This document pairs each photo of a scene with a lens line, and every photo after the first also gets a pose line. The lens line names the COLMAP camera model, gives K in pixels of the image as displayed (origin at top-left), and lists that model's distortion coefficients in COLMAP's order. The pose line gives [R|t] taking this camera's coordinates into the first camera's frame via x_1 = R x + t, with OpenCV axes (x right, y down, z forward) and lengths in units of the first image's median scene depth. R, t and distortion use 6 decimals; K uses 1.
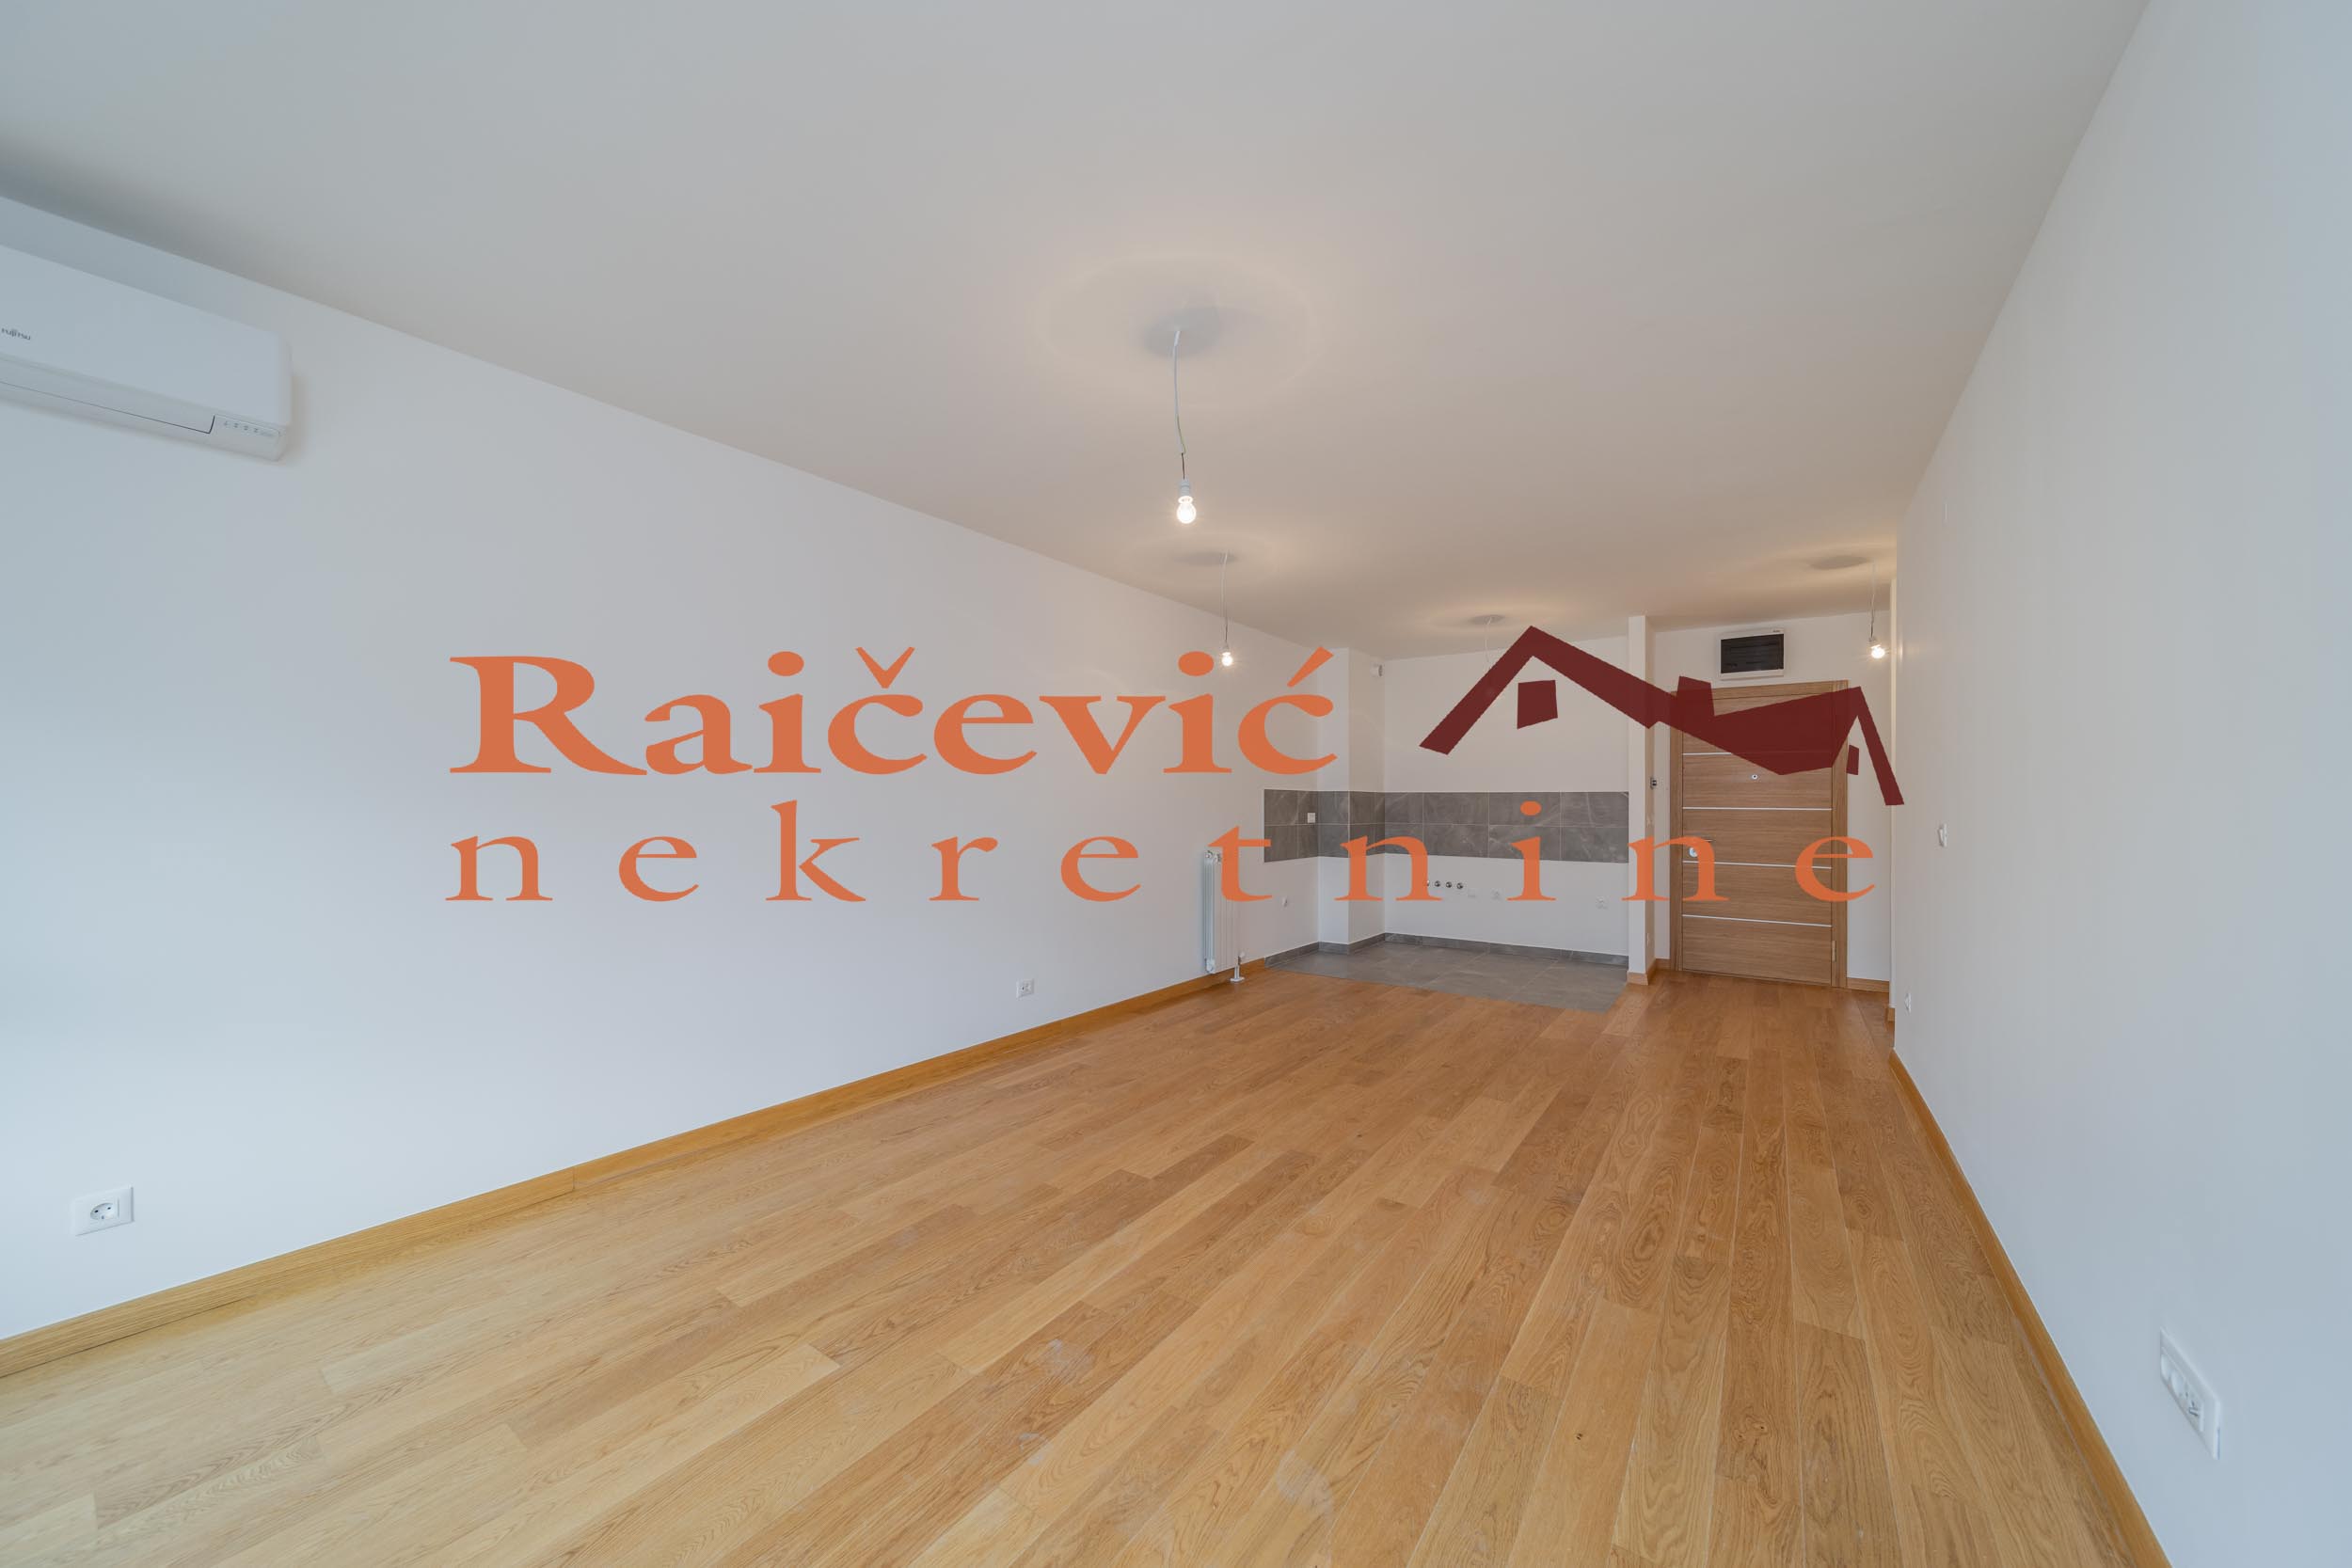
lens RADIAL K [[831.8, 0, 1163.3], [0, 831.8, 799.5], [0, 0, 1]] dist [0.005438, -0.001380]
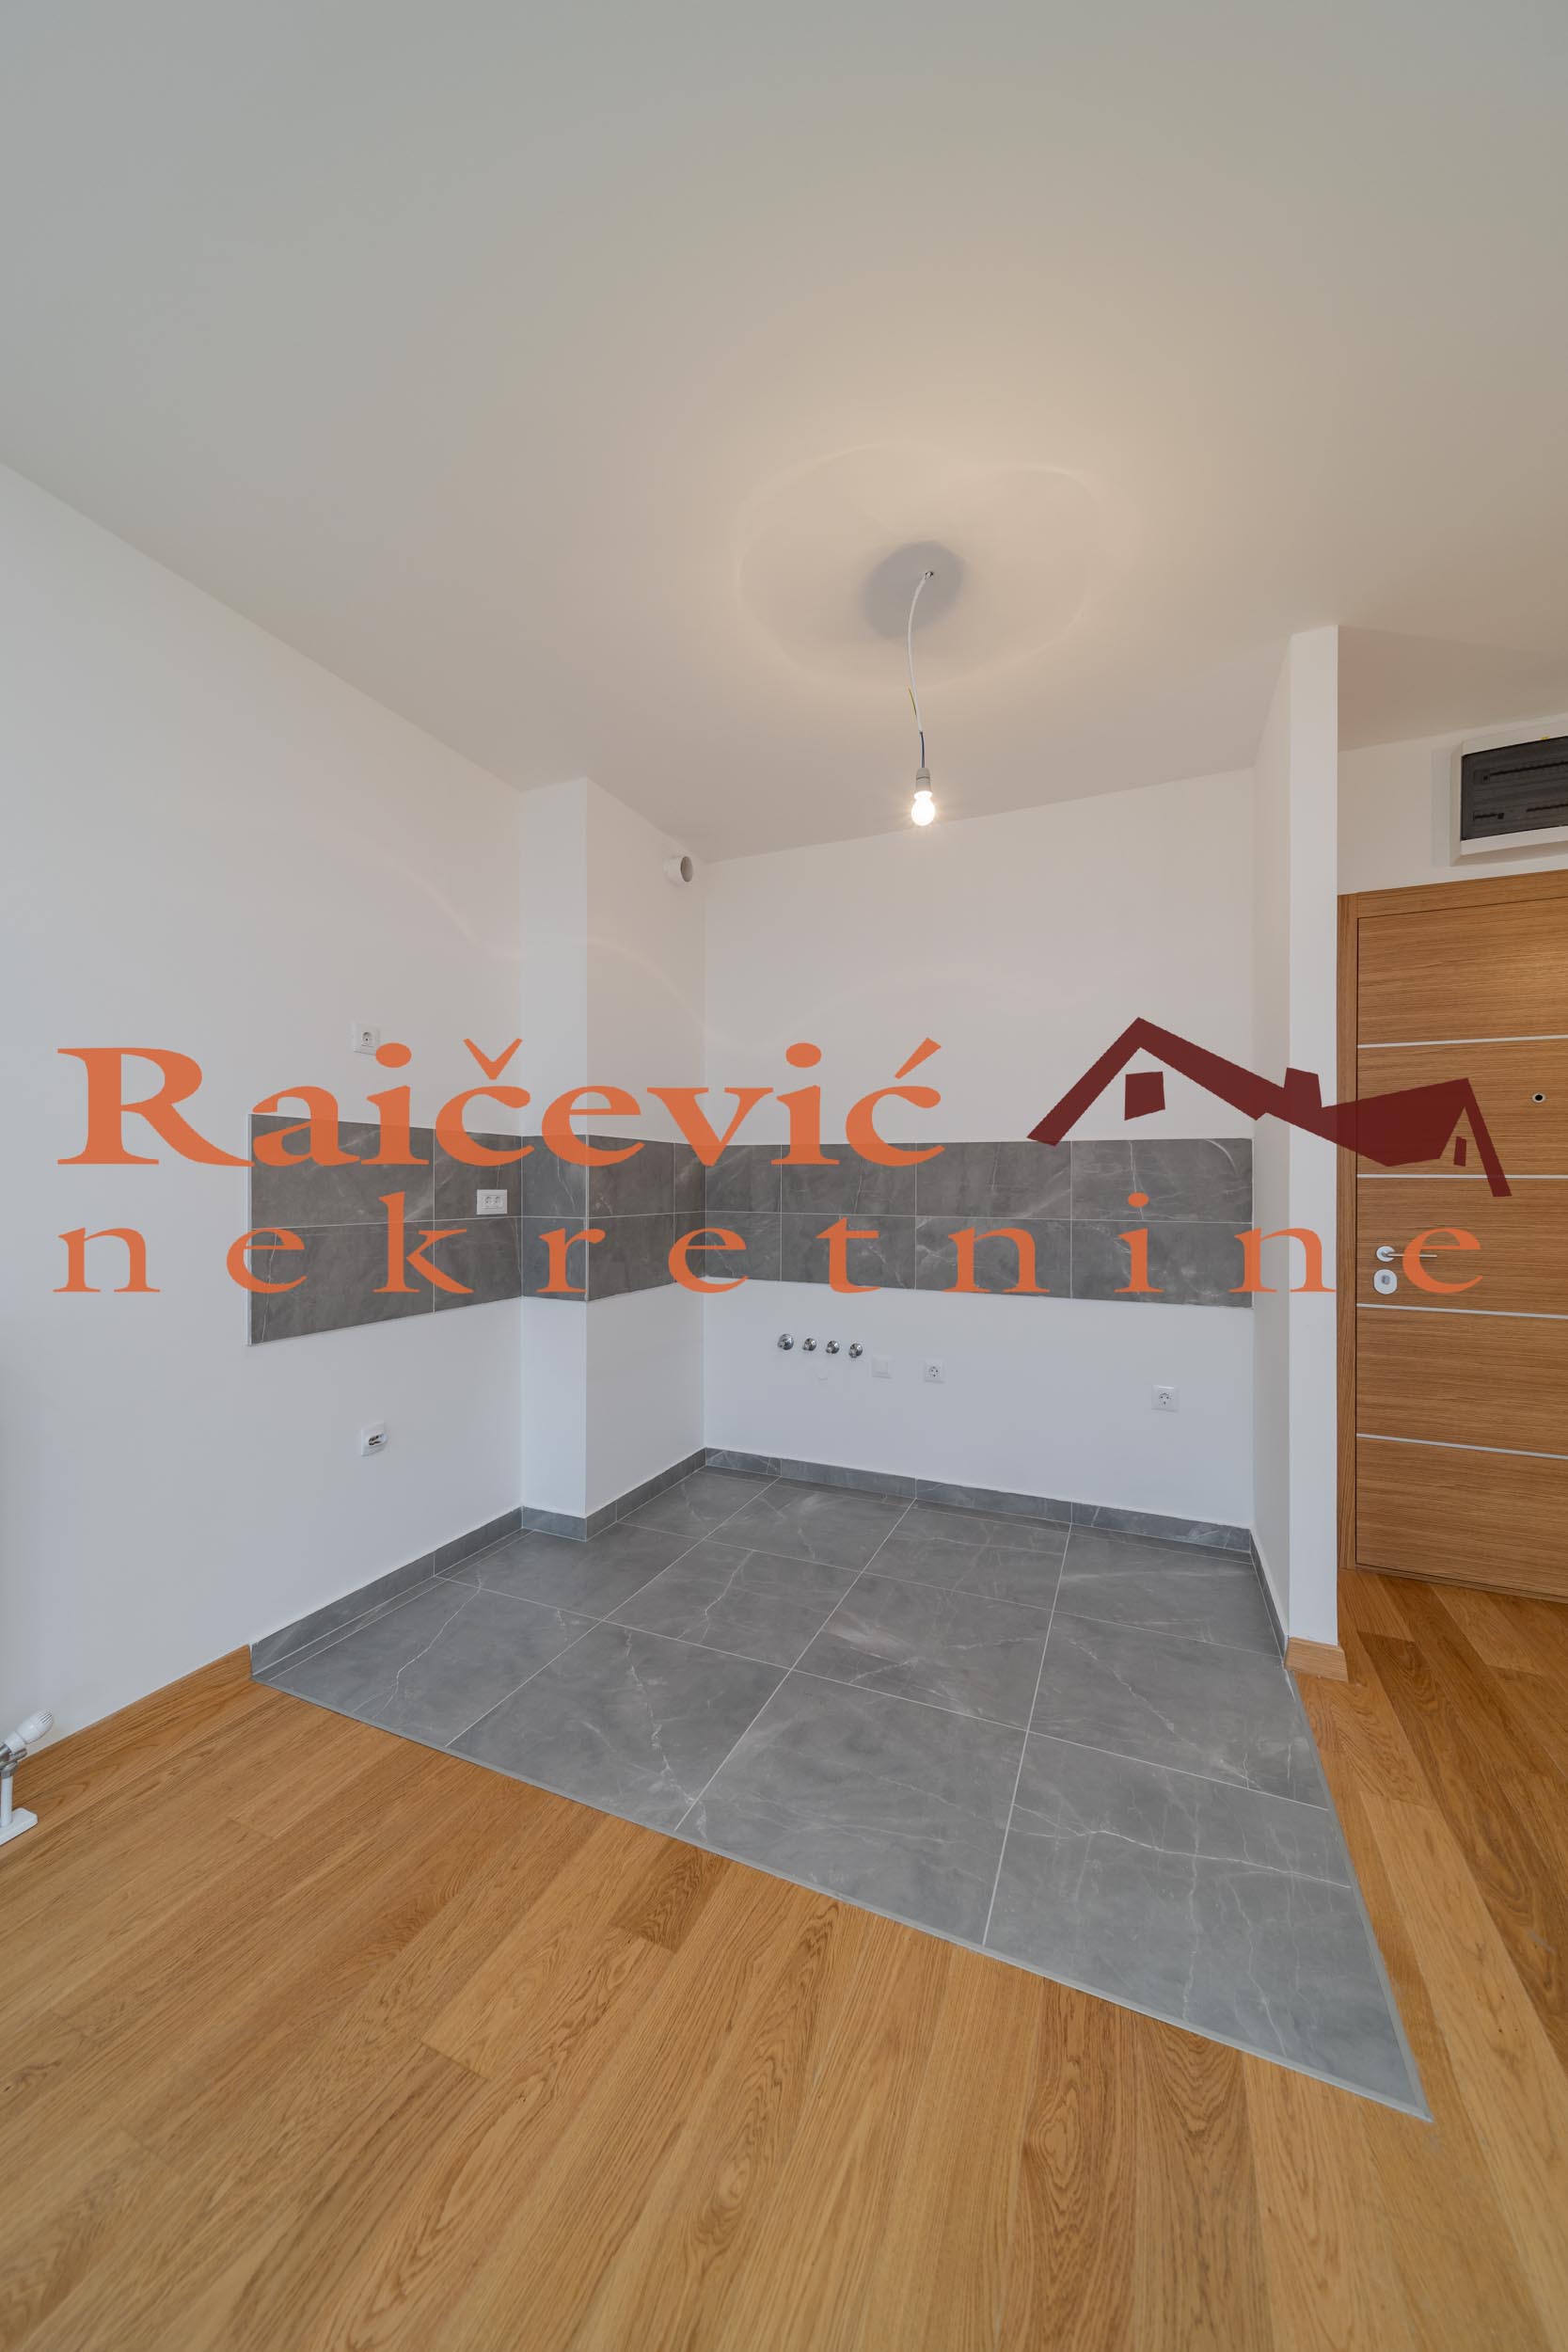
lens RADIAL K [[831.8, 0, 783.7], [0, 831.8, 1189.2], [0, 0, 1]] dist [0.005438, -0.001380]
pose [[0.976131, -0.002612, 0.217165, 0.230124], [-0.000553, 0.999895, 0.014512, 0.009945], [-0.217180, -0.014286, 0.976027, 0.593320]]
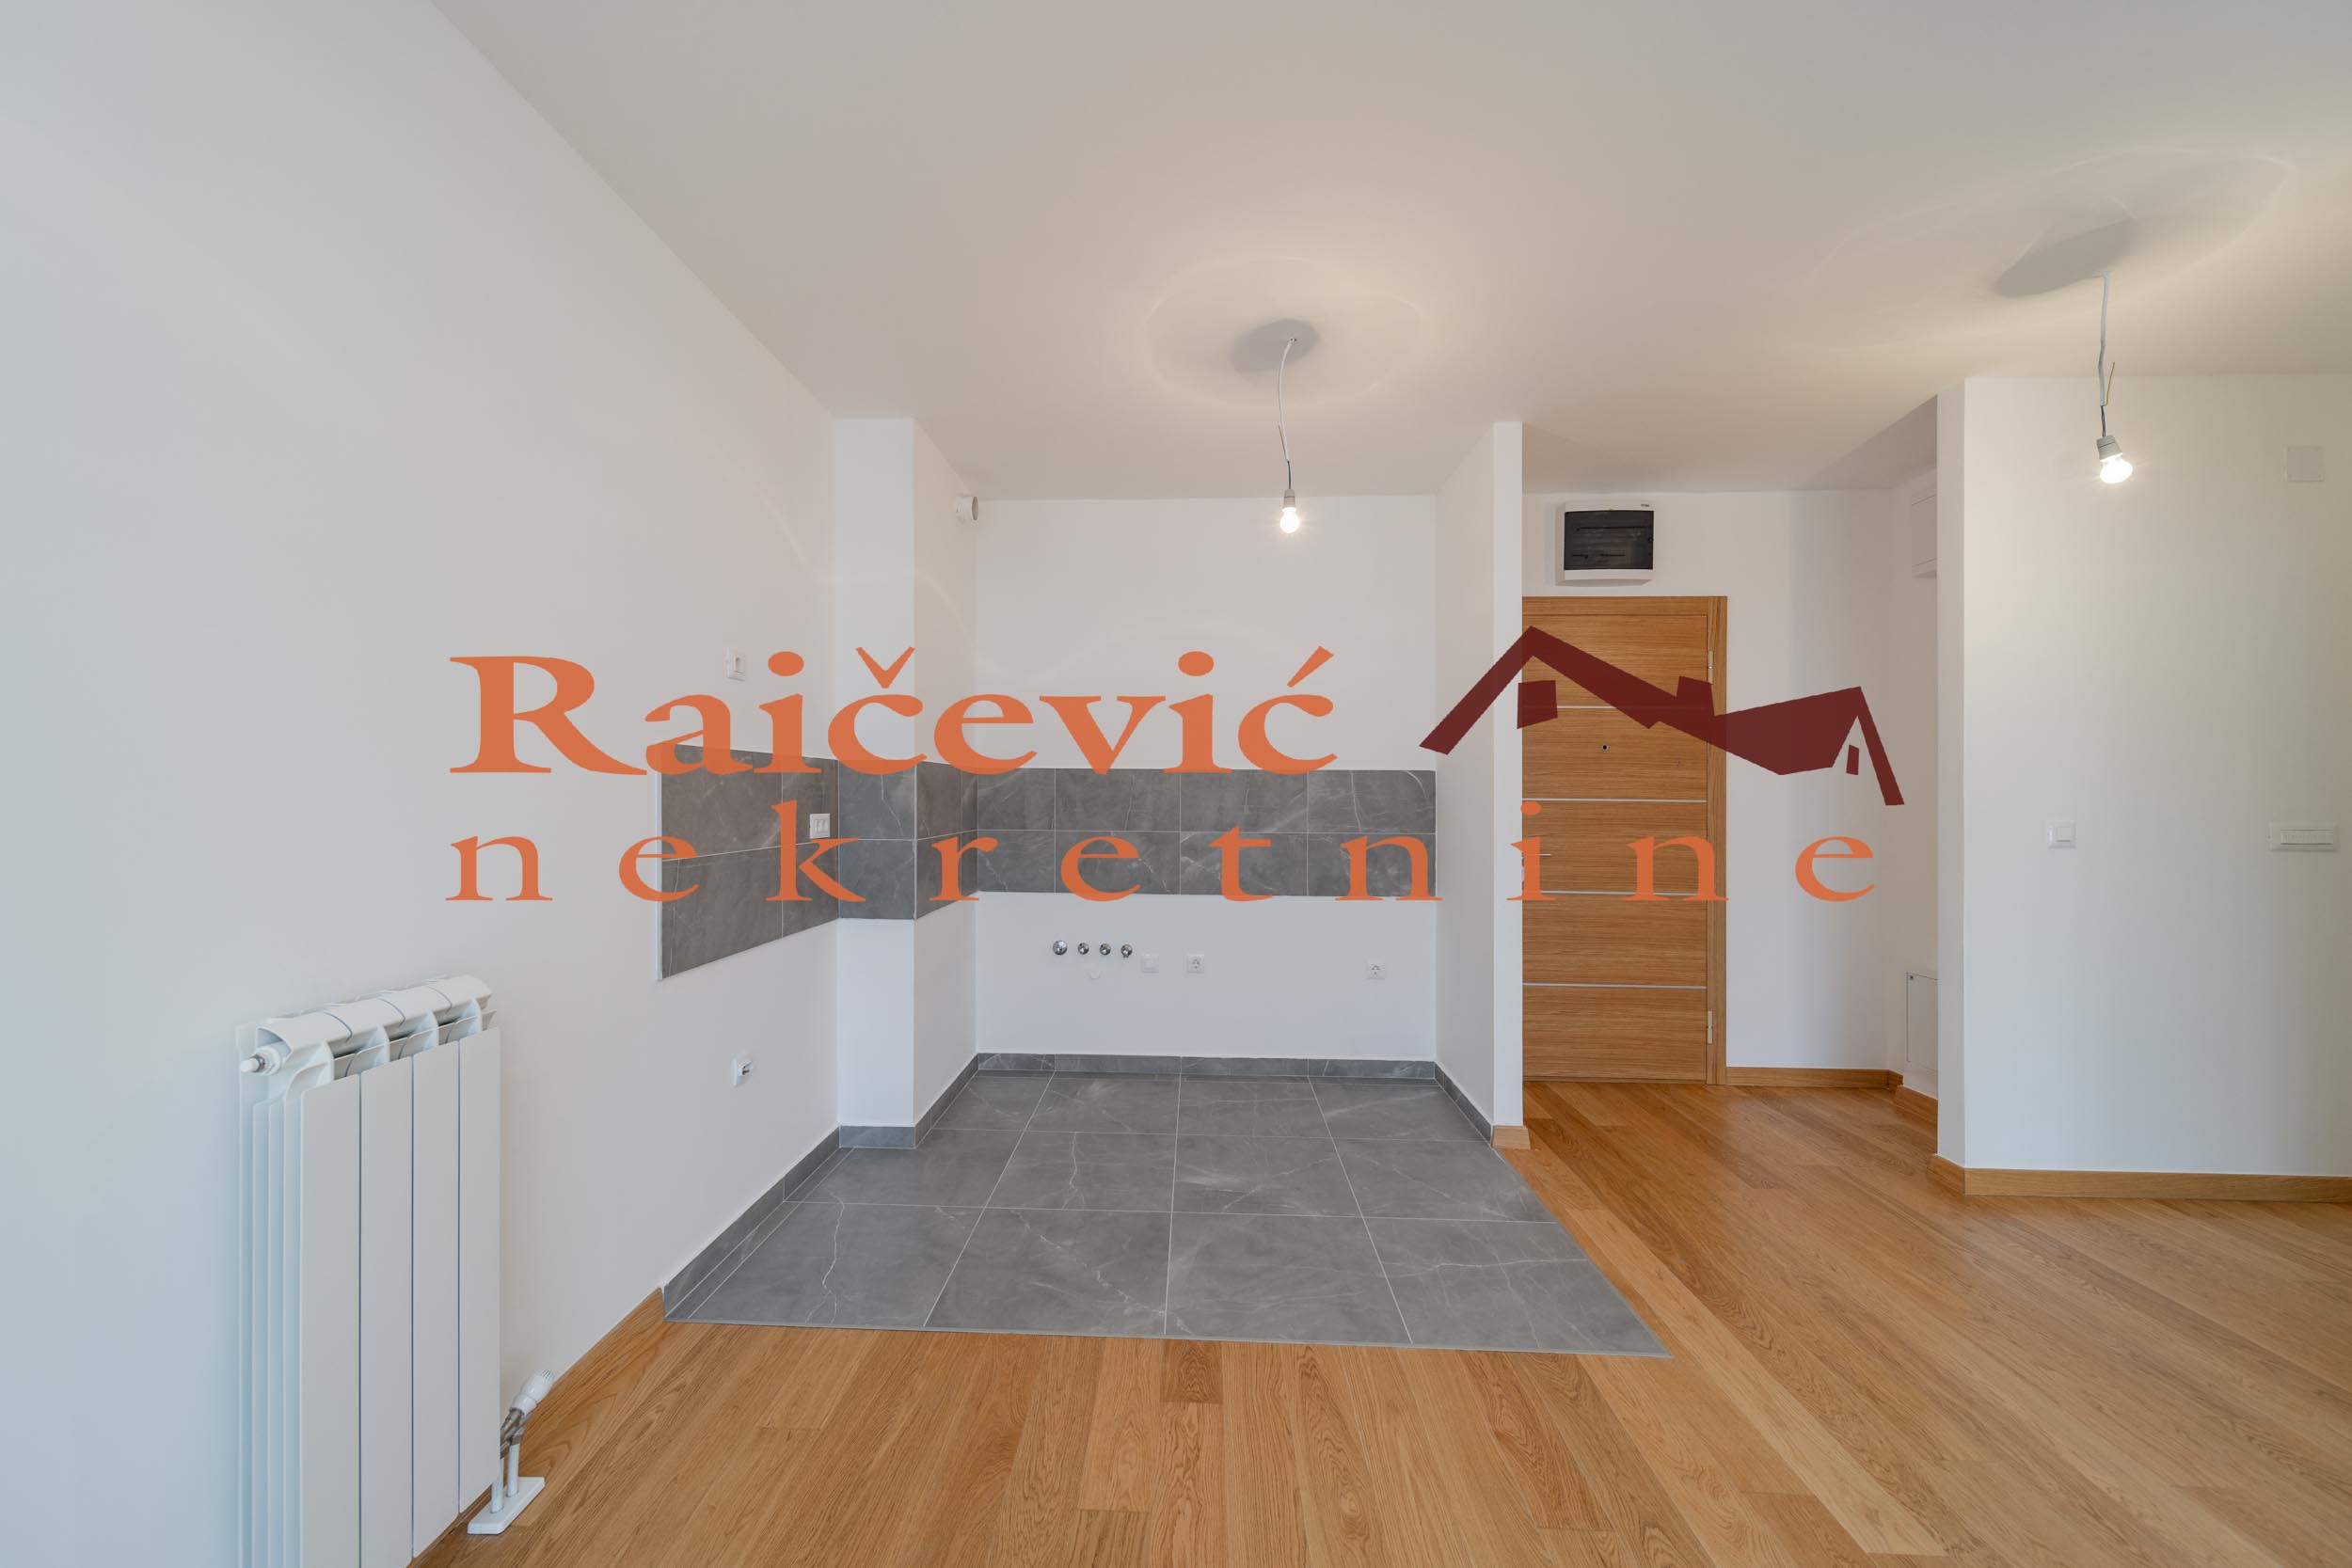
lens RADIAL K [[831.8, 0, 1163.3], [0, 831.8, 799.5], [0, 0, 1]] dist [0.005438, -0.001380]
pose [[0.829046, -0.004830, 0.559159, 0.093281], [-0.004564, 0.999871, 0.015402, 0.002502], [-0.559161, -0.015321, 0.828917, 0.588213]]
